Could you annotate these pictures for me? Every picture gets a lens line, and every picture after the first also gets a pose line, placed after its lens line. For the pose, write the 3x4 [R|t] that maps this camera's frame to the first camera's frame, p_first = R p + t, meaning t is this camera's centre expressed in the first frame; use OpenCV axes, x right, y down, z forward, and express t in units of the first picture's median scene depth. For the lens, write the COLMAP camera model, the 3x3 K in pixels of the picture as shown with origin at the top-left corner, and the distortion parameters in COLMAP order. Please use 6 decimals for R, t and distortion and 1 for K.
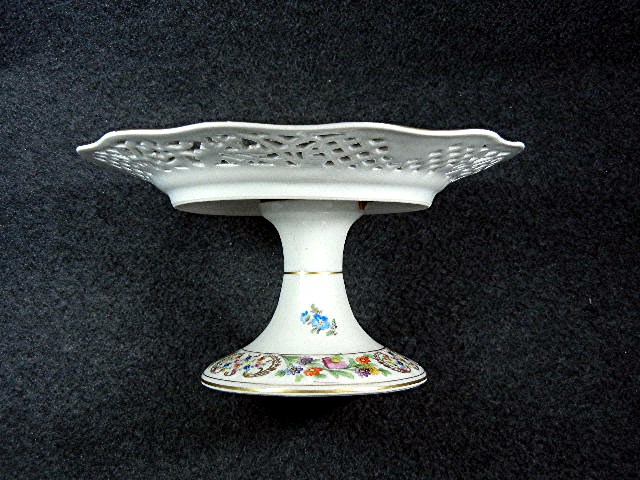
lens RADIAL K [[887.6, 0, 320.0], [0, 887.6, 240.0], [0, 0, 1]] dist [0.020130, 0.037192]
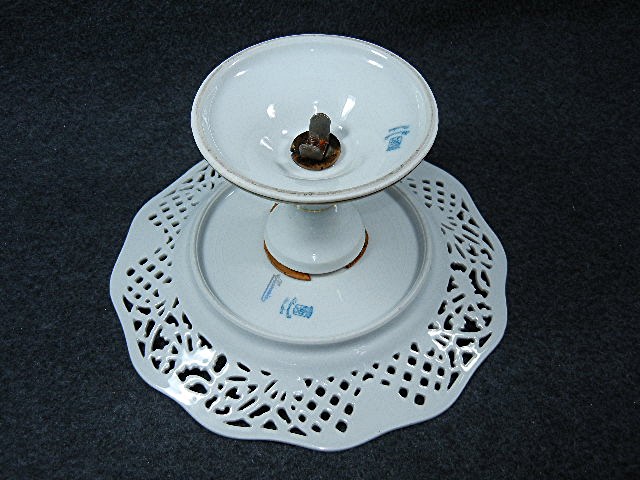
lens RADIAL K [[887.6, 0, 320.0], [0, 887.6, 240.0], [0, 0, 1]] dist [0.020130, 0.037192]
pose [[0.985765, -0.152329, 0.071152, -0.049393], [0.165488, 0.953806, -0.250735, 0.297158], [-0.029671, 0.258941, 0.965437, 0.060531]]
